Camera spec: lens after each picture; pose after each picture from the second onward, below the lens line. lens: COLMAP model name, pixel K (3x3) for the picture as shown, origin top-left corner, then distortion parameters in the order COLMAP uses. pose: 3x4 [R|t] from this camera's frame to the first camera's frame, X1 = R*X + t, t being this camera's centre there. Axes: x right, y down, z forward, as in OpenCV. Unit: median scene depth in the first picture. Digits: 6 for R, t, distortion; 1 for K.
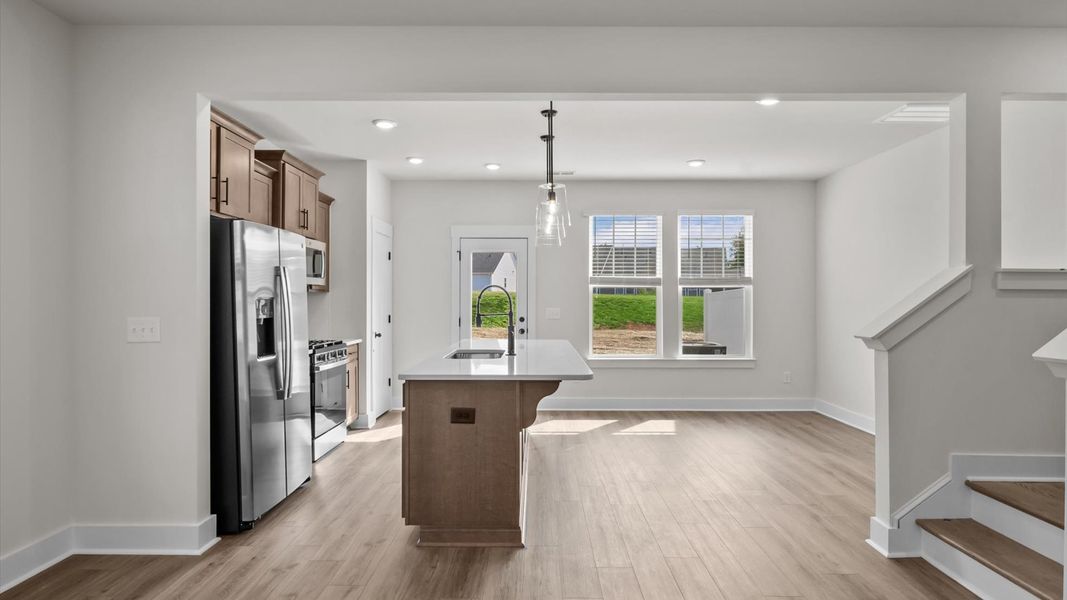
lens RADIAL K [[580.8, 0, 535.0], [0, 580.8, 296.9], [0, 0, 1]] dist [-0.000157, -0.000041]
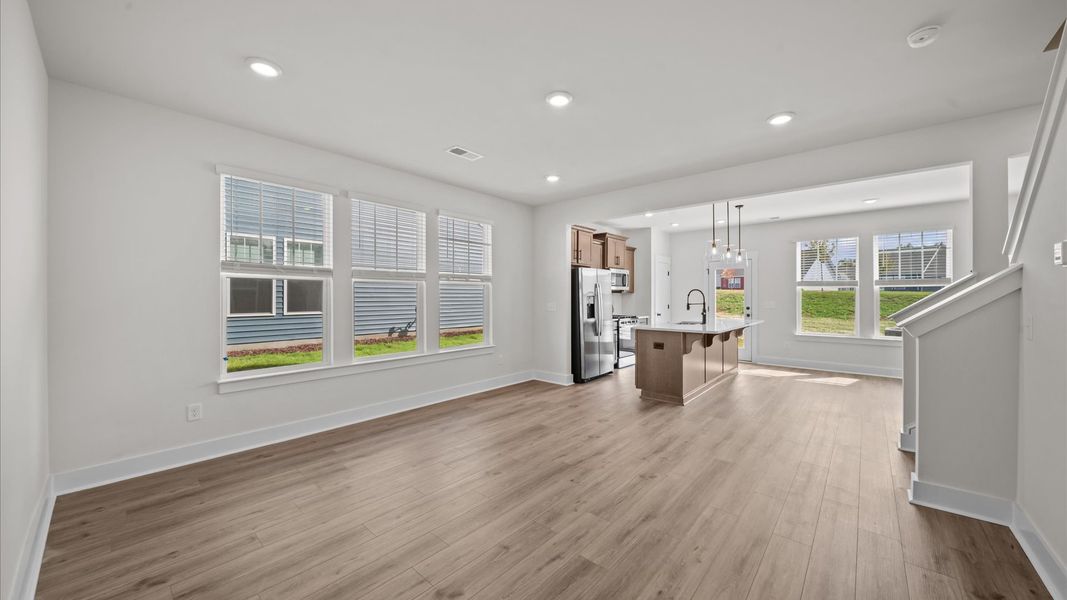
lens RADIAL K [[377.9, 0, 534.2], [0, 377.9, 296.0], [0, 0, 1]] dist [0.000044, -0.002865]
pose [[0.755910, -0.003663, -0.654666, 0.312783], [0.005947, 0.999982, 0.001271, -0.001777], [0.654649, -0.004854, 0.755918, -0.307569]]
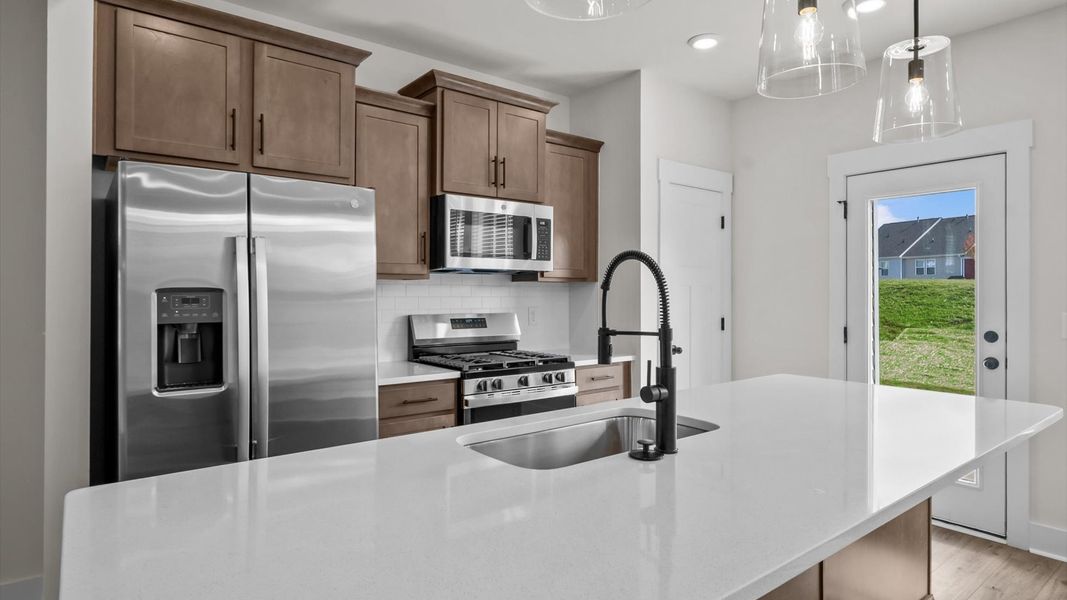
lens RADIAL K [[580.8, 0, 535.0], [0, 580.8, 296.9], [0, 0, 1]] dist [-0.000157, -0.000041]
pose [[0.620679, 0.004247, -0.784053, 0.154594], [0.004243, 0.999952, 0.008775, 0.003613], [0.784053, -0.008773, 0.620631, 0.623748]]
